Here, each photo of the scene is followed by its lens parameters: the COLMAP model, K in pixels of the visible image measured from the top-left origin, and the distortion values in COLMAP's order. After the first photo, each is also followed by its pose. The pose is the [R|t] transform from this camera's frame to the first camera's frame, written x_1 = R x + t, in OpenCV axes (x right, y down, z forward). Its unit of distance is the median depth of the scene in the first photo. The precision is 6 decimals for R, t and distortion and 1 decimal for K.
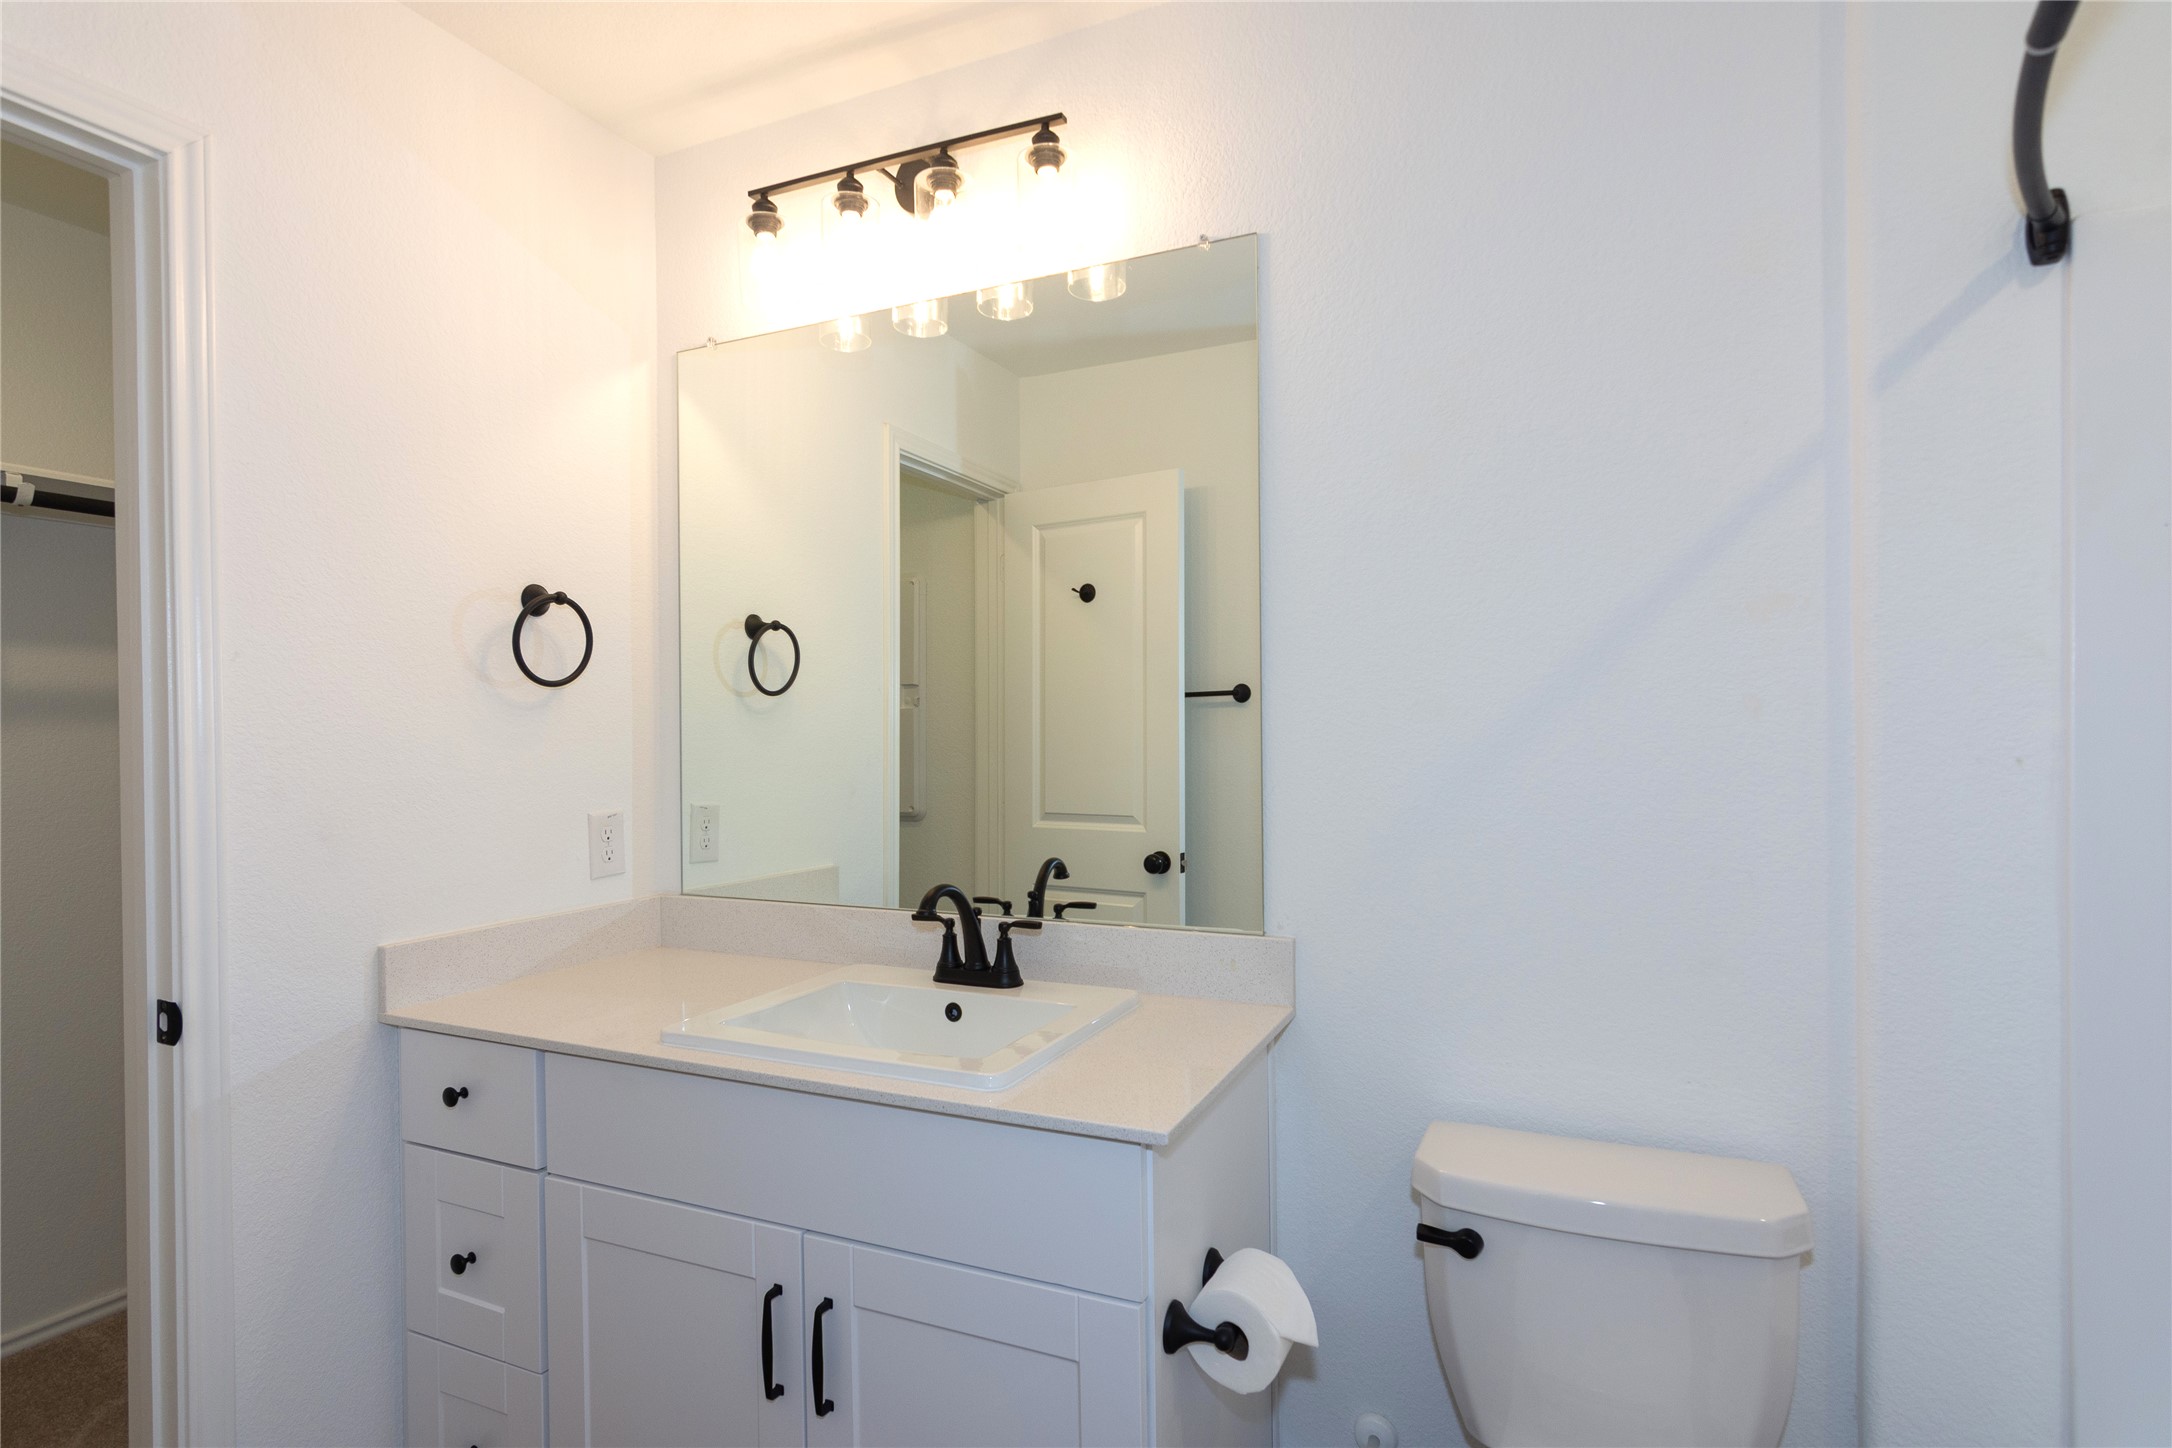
lens RADIAL K [[1051.1, 0, 1079.7], [0, 1051.1, 729.2], [0, 0, 1]] dist [0.001452, 0.000879]
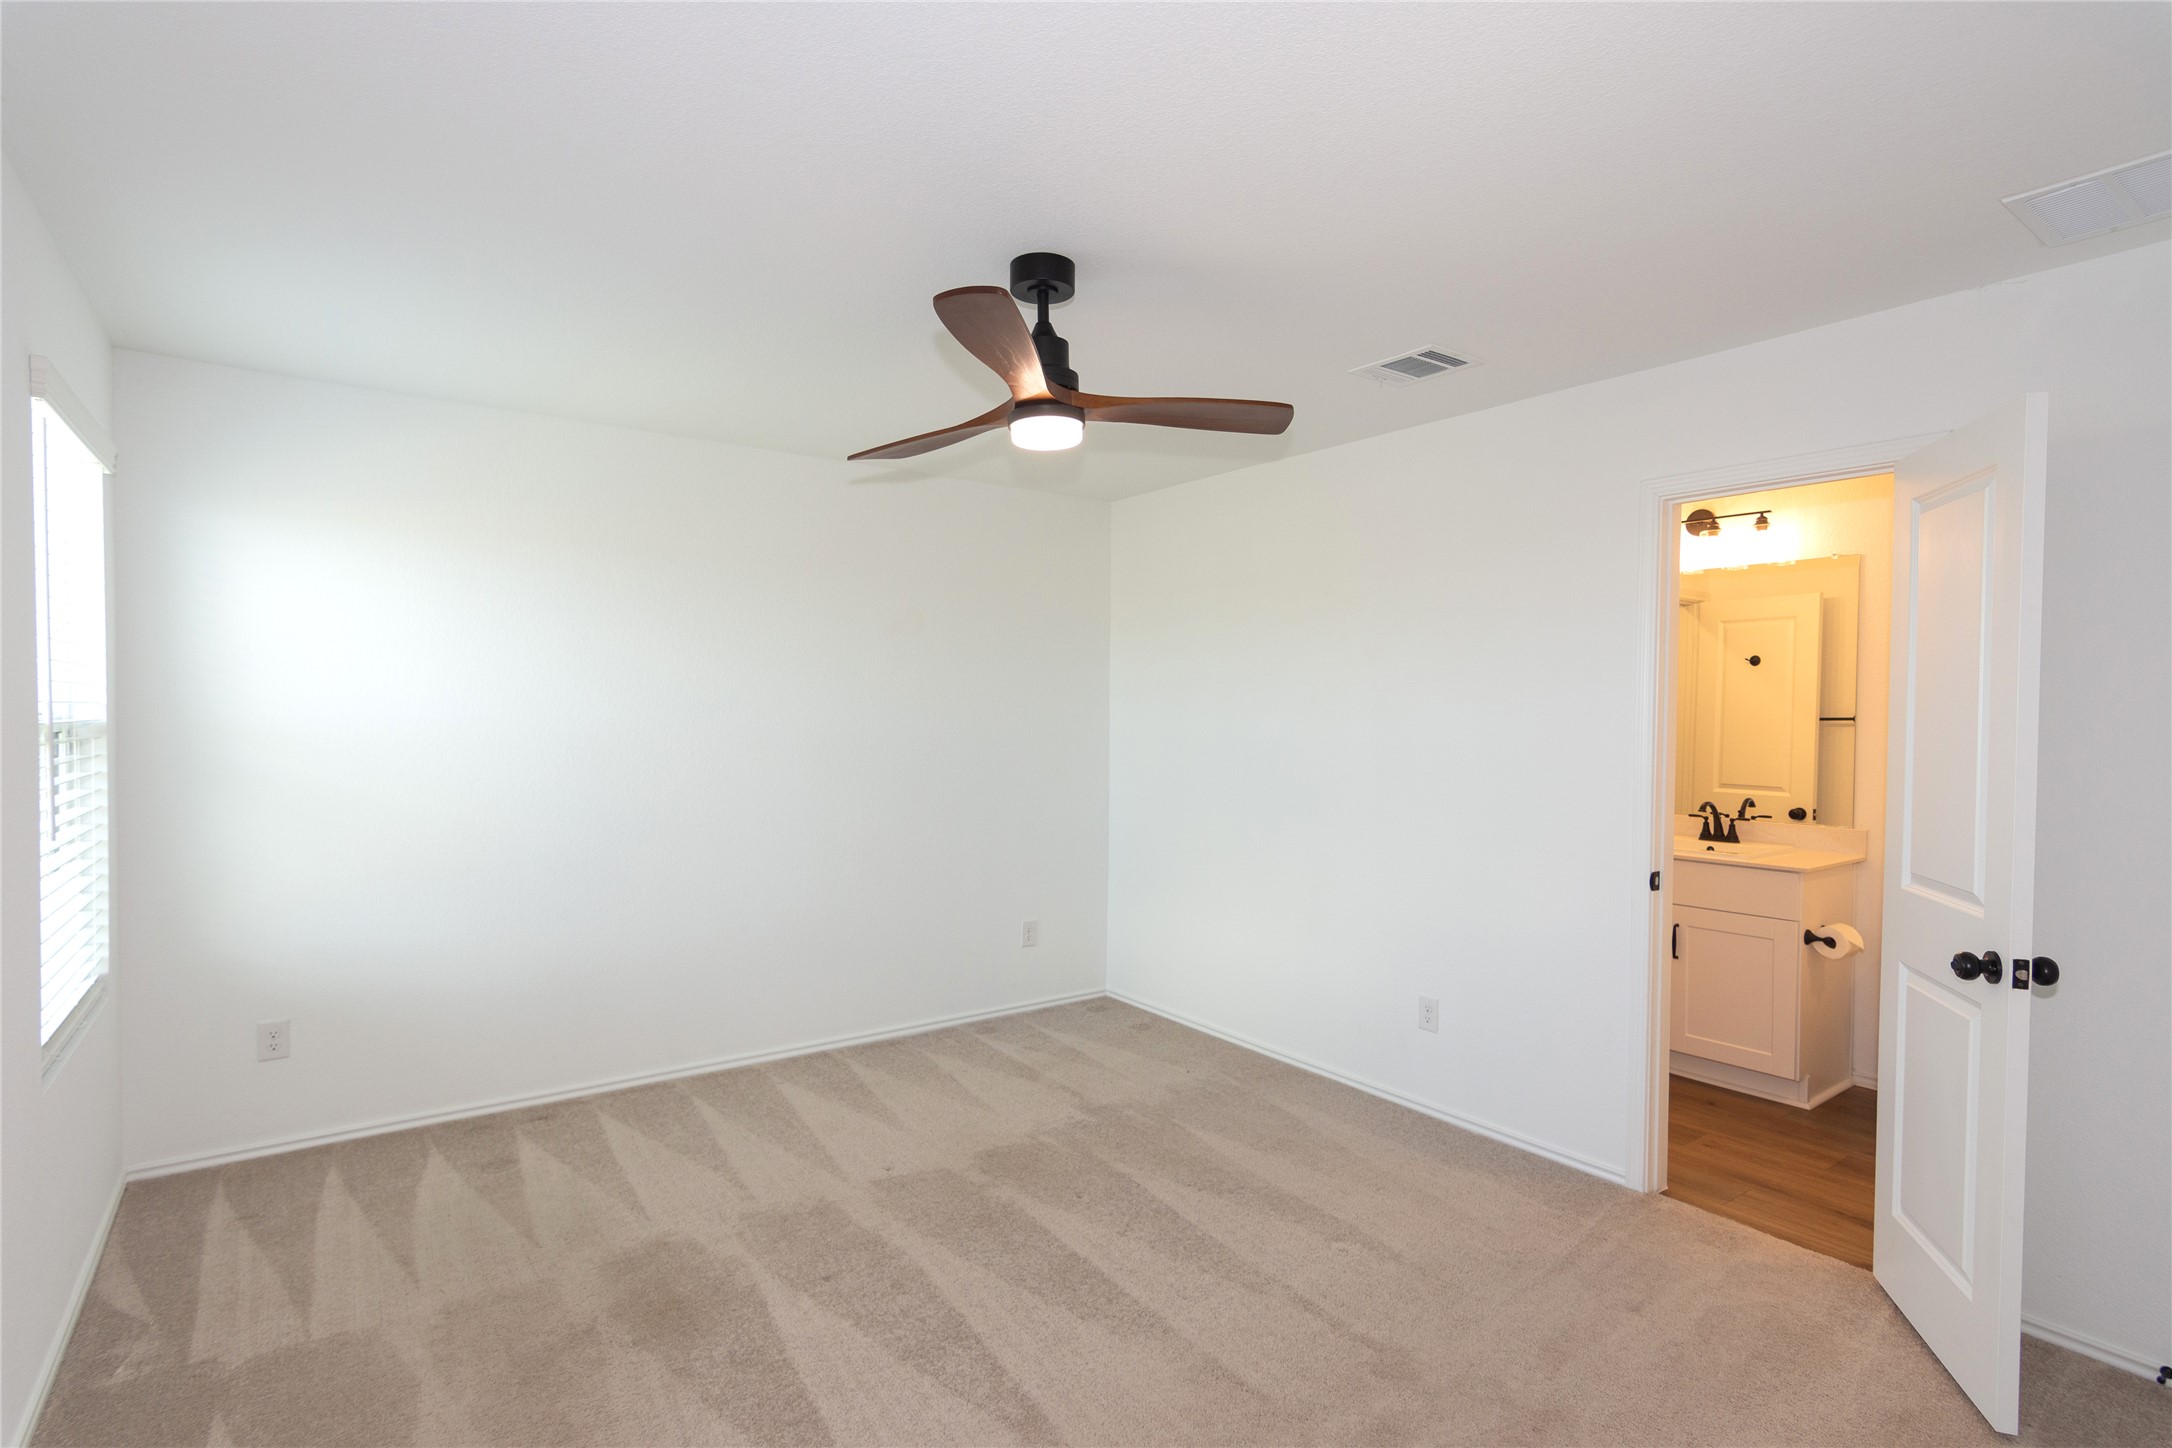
lens RADIAL K [[1052.2, 0, 1099.6], [0, 1052.2, 727.0], [0, 0, 1]] dist [-0.000291, 0.000581]
pose [[0.877690, 0.026798, -0.478479, -0.202936], [-0.017588, 0.999564, 0.023719, -0.074747], [0.478906, -0.012402, 0.877779, -1.995425]]
